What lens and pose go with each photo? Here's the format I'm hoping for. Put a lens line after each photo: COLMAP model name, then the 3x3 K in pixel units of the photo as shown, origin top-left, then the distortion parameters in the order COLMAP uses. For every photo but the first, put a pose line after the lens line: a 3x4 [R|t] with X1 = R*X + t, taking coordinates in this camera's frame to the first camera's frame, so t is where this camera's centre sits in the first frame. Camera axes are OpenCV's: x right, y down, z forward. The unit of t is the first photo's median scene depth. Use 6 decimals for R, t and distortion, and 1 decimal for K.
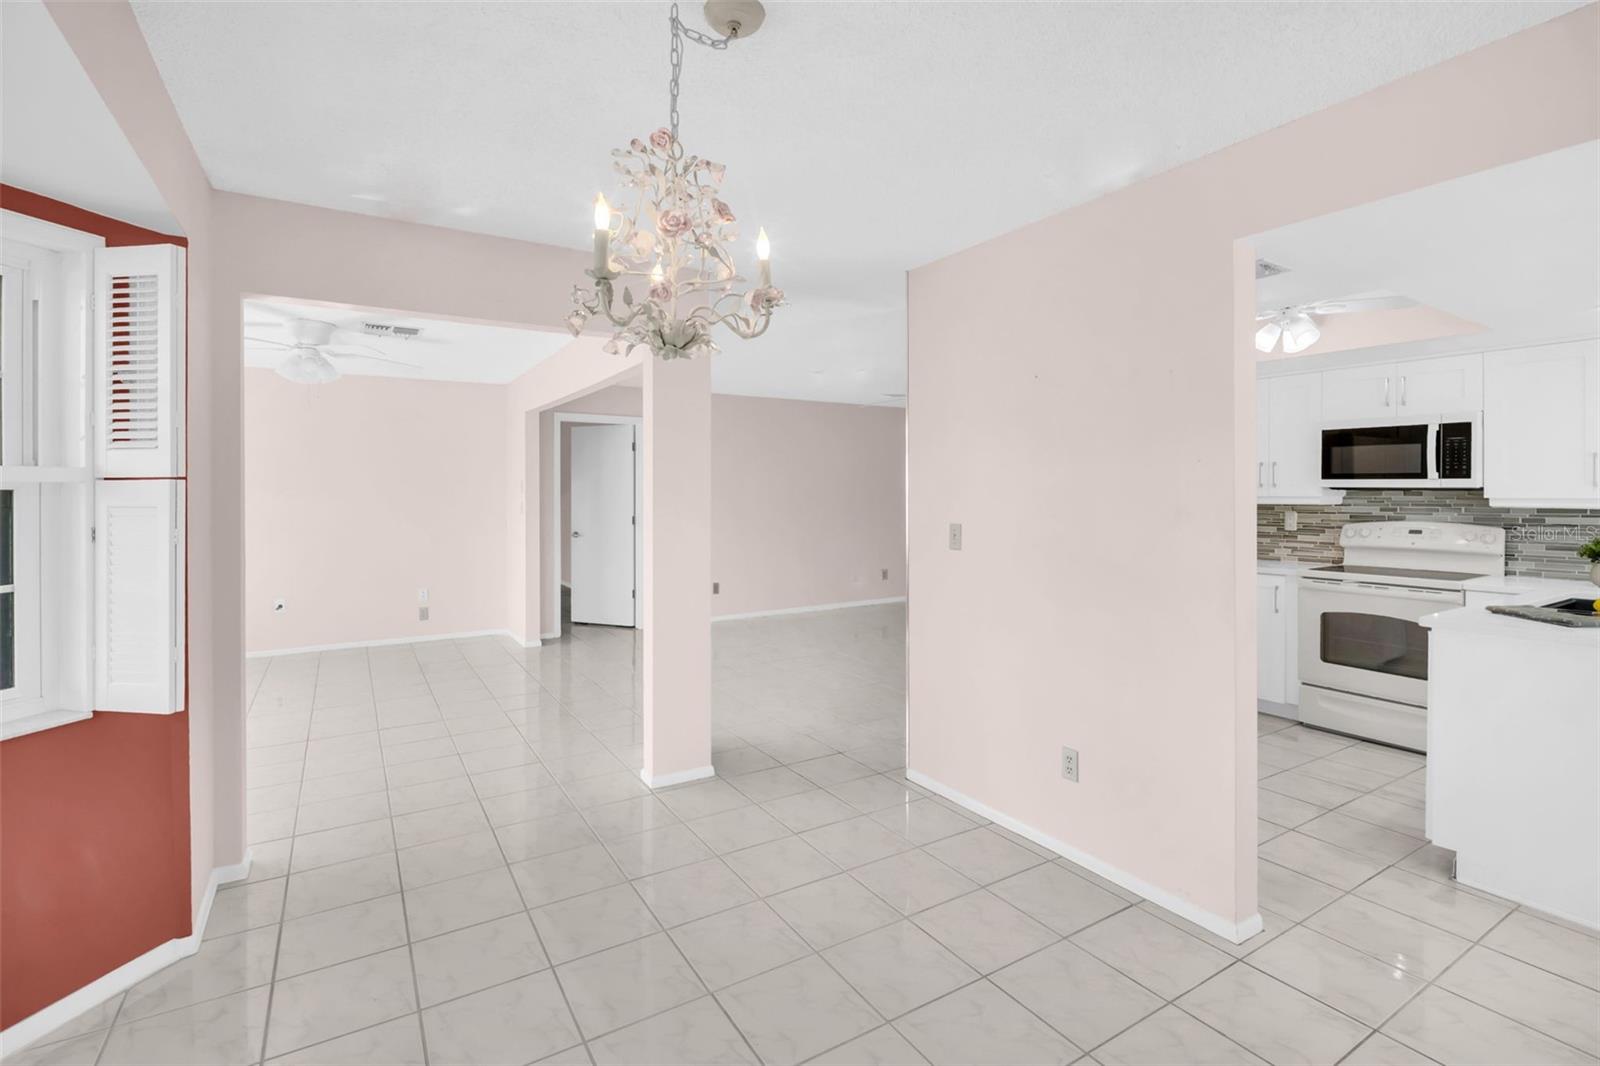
lens RADIAL K [[747.1, 0, 819.5], [0, 747.1, 492.2], [0, 0, 1]] dist [-0.004257, -0.000589]
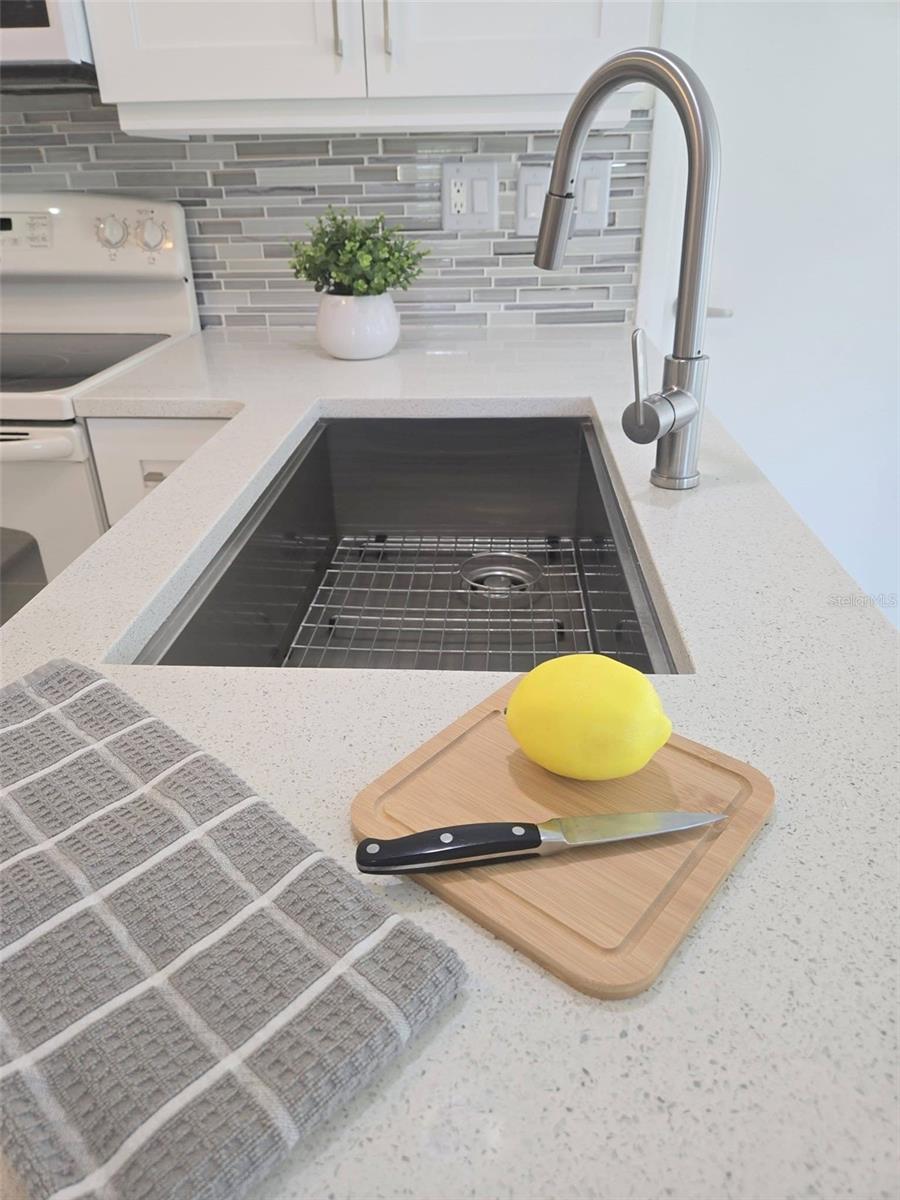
lens RADIAL K [[827.3, 0, 453.8], [0, 827.3, 591.6], [0, 0, 1]] dist [0.004525, -0.000514]
pose [[0.593235, -0.374435, 0.712650, 0.580193], [0.013853, 0.889865, 0.456014, 0.031505], [-0.804910, -0.260651, 0.533086, 0.563768]]
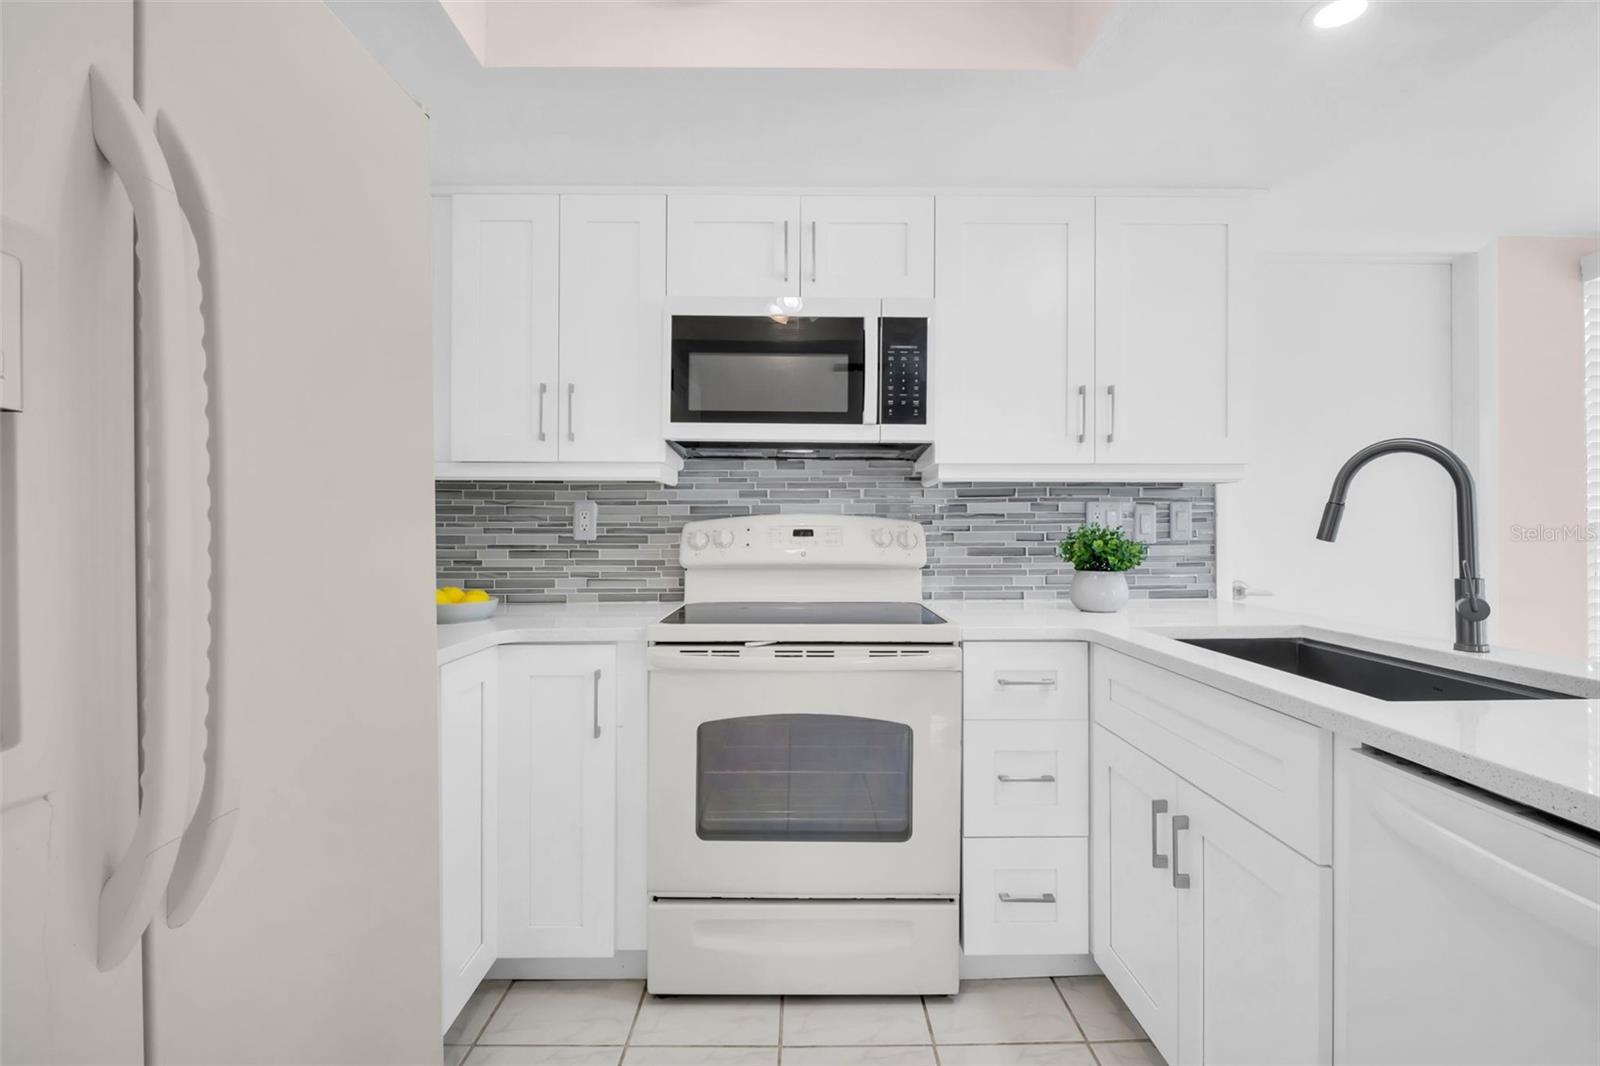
lens RADIAL K [[747.1, 0, 798.7], [0, 747.1, 529.3], [0, 0, 1]] dist [-0.004257, -0.000589]
pose [[0.549360, -0.006585, 0.835560, 0.341632], [-0.000635, 0.999965, 0.008298, 0.045983], [-0.835585, -0.005089, 0.549337, 0.701702]]
